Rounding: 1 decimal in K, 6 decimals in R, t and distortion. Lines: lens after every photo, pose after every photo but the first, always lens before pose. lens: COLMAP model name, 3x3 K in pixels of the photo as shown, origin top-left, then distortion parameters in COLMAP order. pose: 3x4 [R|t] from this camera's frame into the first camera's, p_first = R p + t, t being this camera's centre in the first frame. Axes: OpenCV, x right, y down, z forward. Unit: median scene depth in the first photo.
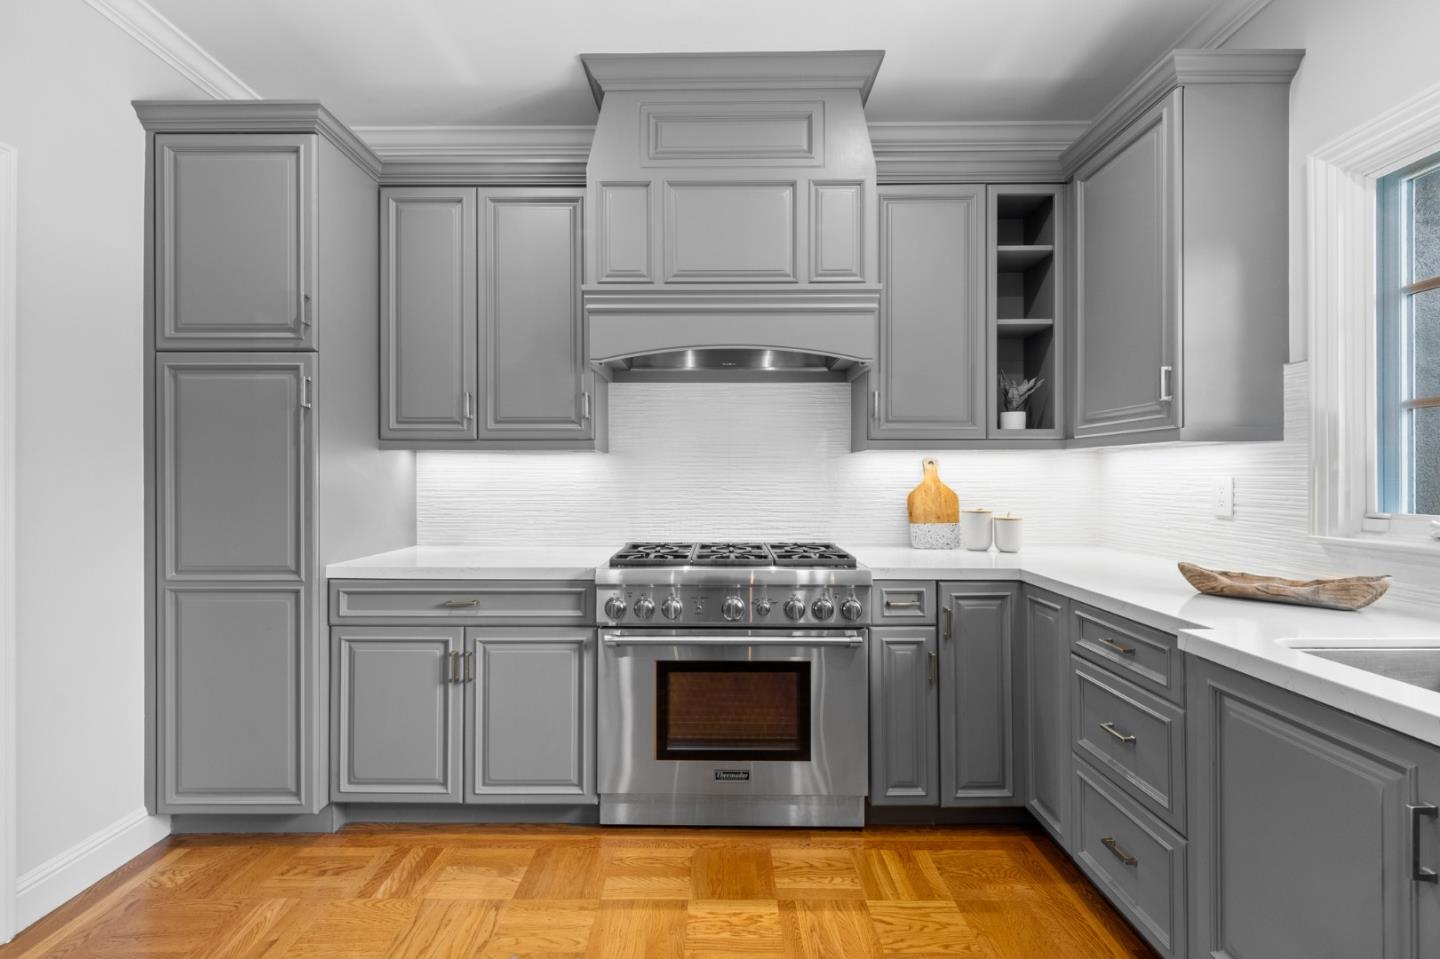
lens RADIAL K [[627.5, 0, 719.3], [0, 627.5, 476.2], [0, 0, 1]] dist [0.004037, -0.000225]
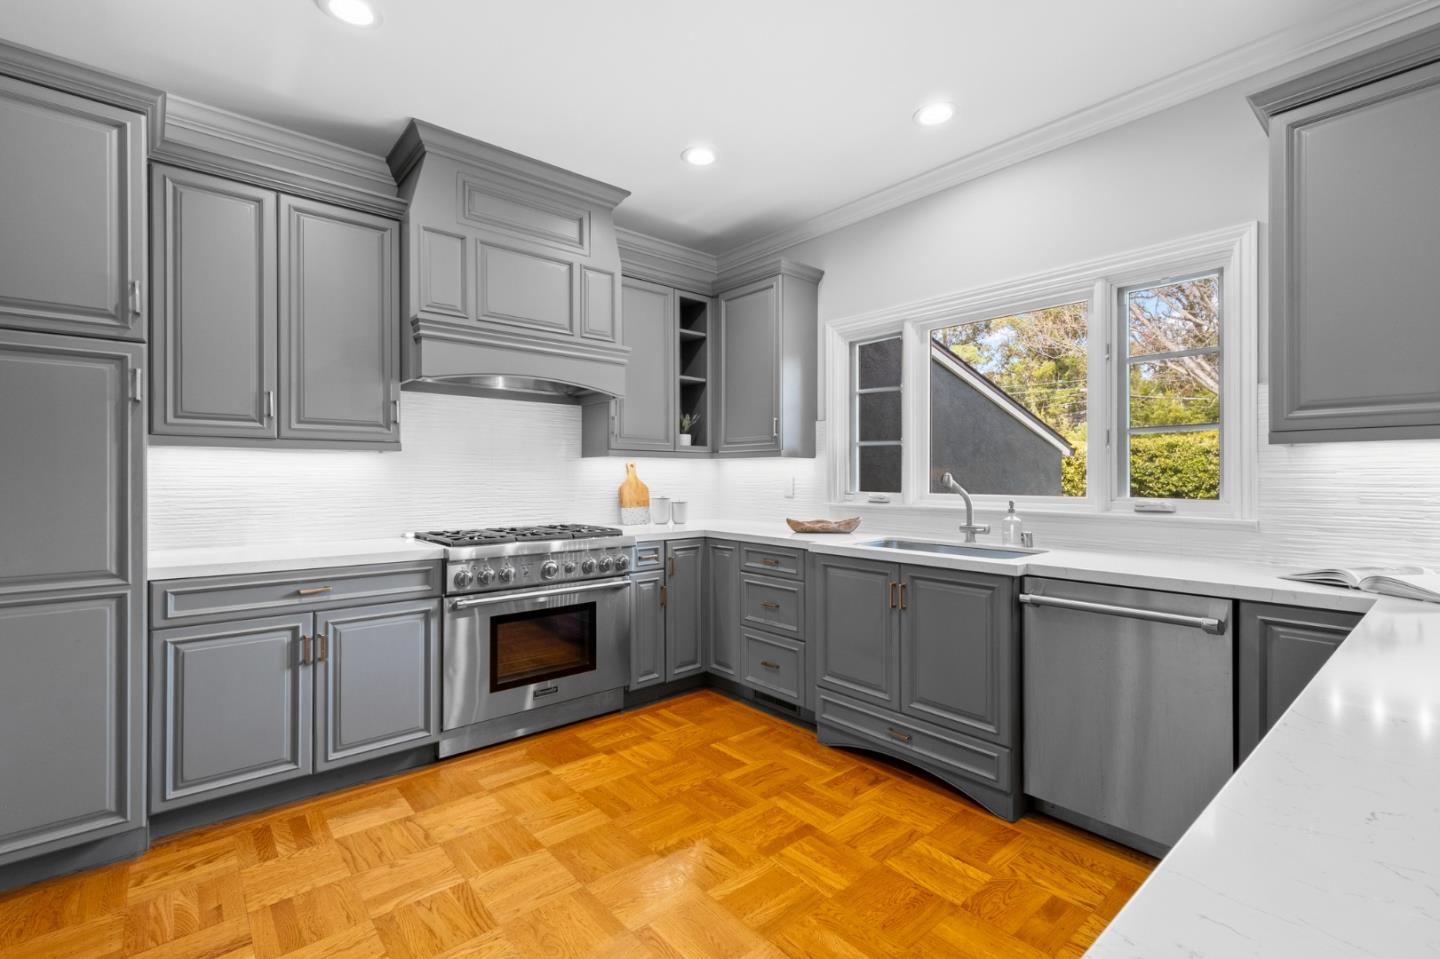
lens RADIAL K [[627.5, 0, 719.3], [0, 627.5, 476.2], [0, 0, 1]] dist [0.004037, -0.000225]
pose [[0.751548, 0.000675, 0.659678, -0.599715], [-0.001420, 0.999999, 0.000595, 0.002326], [-0.659676, -0.001384, 0.751548, -0.285964]]
